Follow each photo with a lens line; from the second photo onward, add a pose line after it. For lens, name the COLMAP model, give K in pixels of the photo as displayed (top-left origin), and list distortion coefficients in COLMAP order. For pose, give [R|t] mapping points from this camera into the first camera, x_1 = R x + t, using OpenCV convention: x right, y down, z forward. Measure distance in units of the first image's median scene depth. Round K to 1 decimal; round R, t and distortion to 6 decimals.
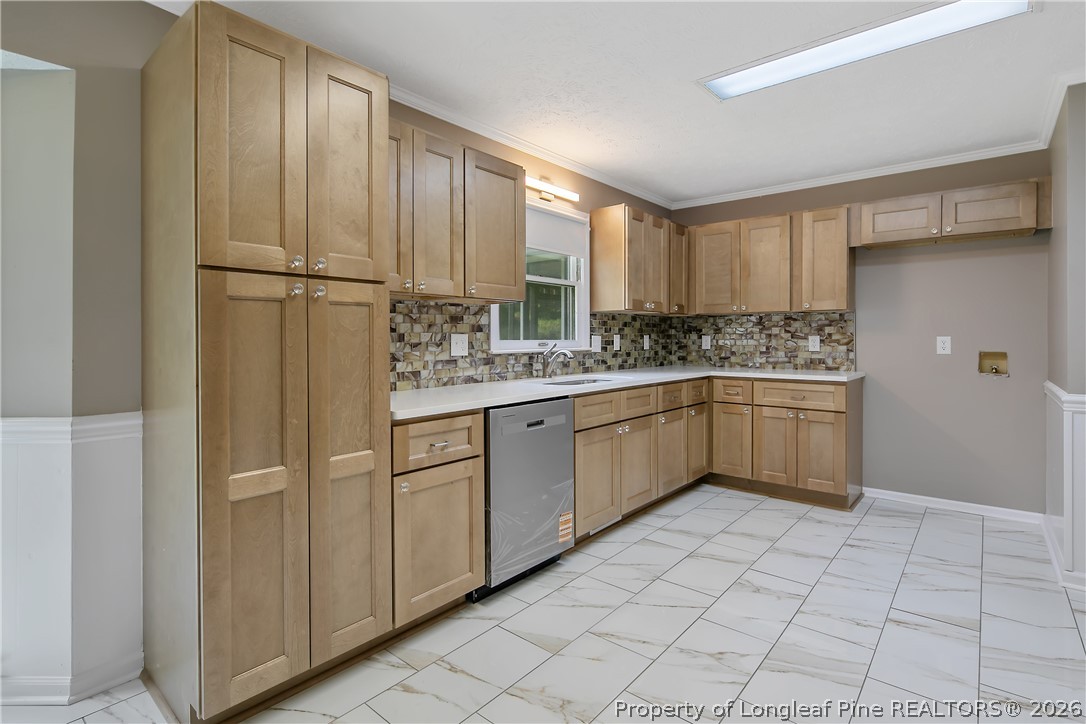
lens RADIAL K [[528.3, 0, 542.8], [0, 528.3, 344.0], [0, 0, 1]] dist [0.002836, -0.000741]
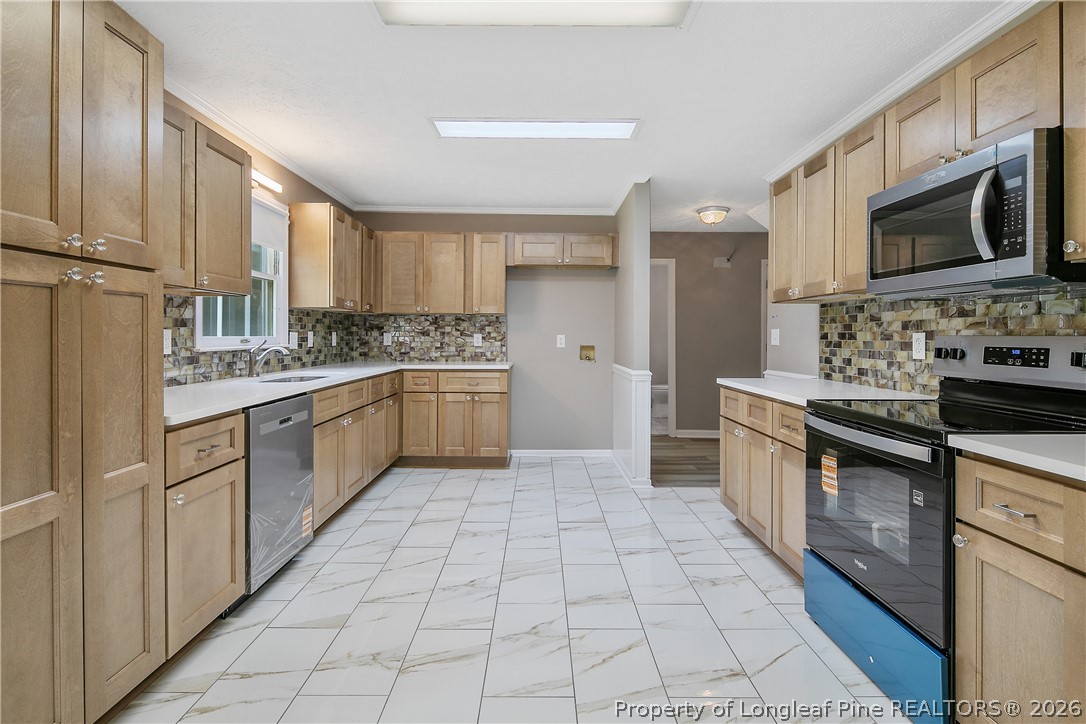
lens RADIAL K [[528.3, 0, 542.8], [0, 528.3, 344.0], [0, 0, 1]] dist [0.002836, -0.000741]
pose [[0.761469, -0.005522, 0.648177, -0.215150], [0.001596, 0.999977, 0.006644, 0.000485], [-0.648199, -0.004025, 0.761460, -0.050639]]
